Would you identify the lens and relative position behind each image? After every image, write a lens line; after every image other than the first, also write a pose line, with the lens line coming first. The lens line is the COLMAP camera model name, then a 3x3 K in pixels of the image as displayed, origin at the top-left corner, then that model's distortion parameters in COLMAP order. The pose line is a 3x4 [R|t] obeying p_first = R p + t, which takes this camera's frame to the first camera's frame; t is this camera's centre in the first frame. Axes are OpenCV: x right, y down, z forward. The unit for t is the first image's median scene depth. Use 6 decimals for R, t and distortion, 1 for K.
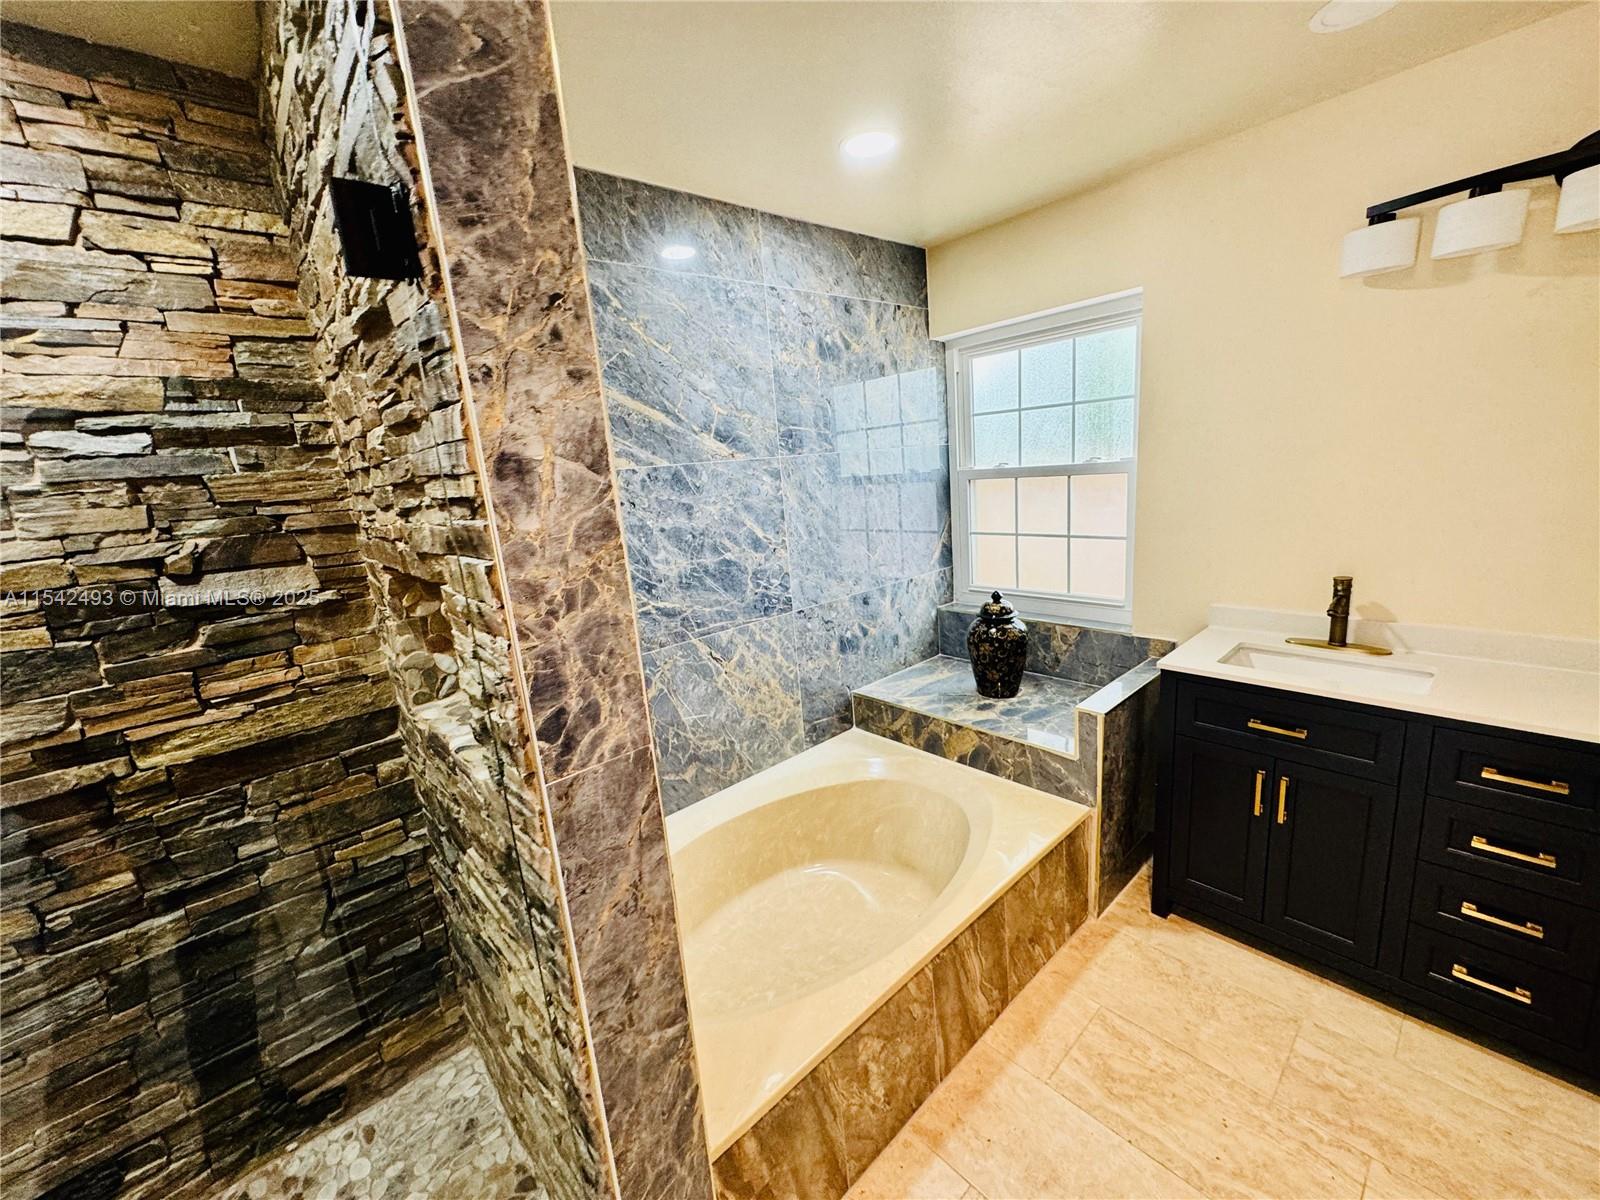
lens RADIAL K [[638.3, 0, 805.7], [0, 638.3, 599.3], [0, 0, 1]] dist [0.000756, 0.000258]
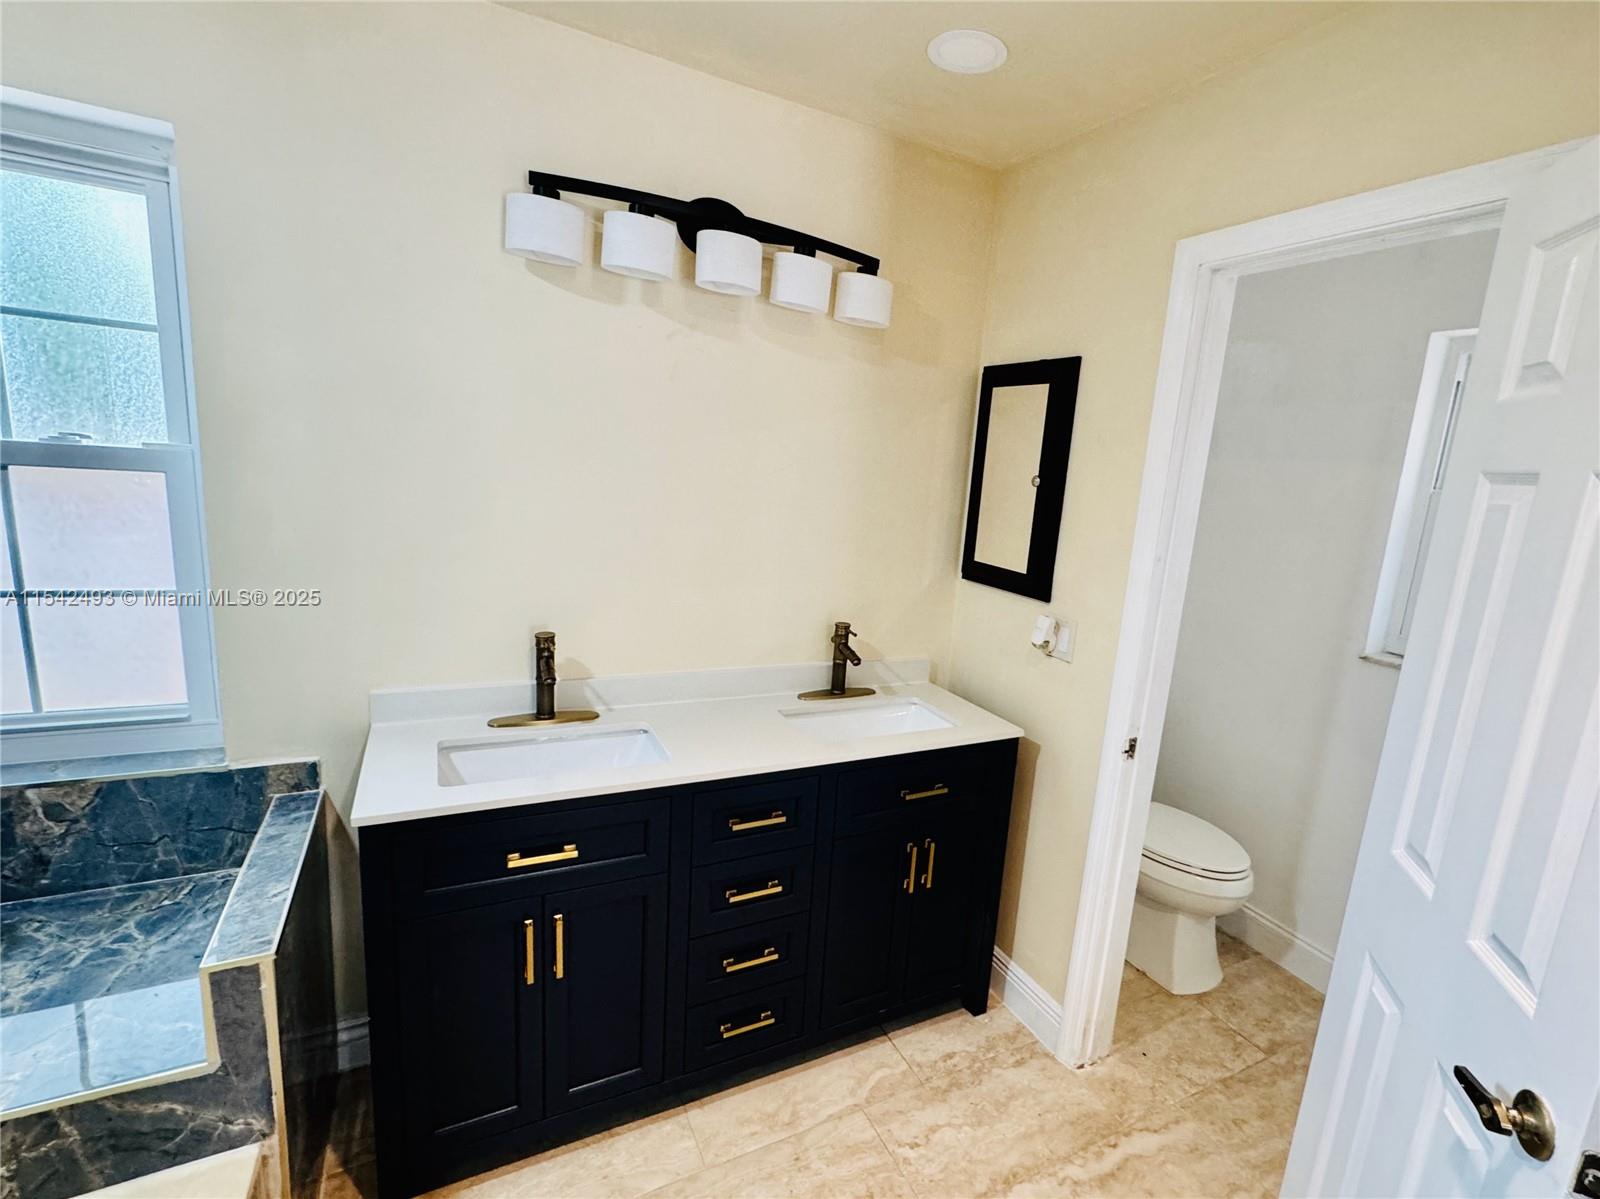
lens RADIAL K [[741.8, 0, 807.1], [0, 741.8, 605.5], [0, 0, 1]] dist [-0.005547, -0.000142]
pose [[0.216035, -0.091681, 0.972072, 0.015346], [0.104250, 0.992057, 0.070397, -0.095145], [-0.970804, 0.086130, 0.223876, 0.449181]]
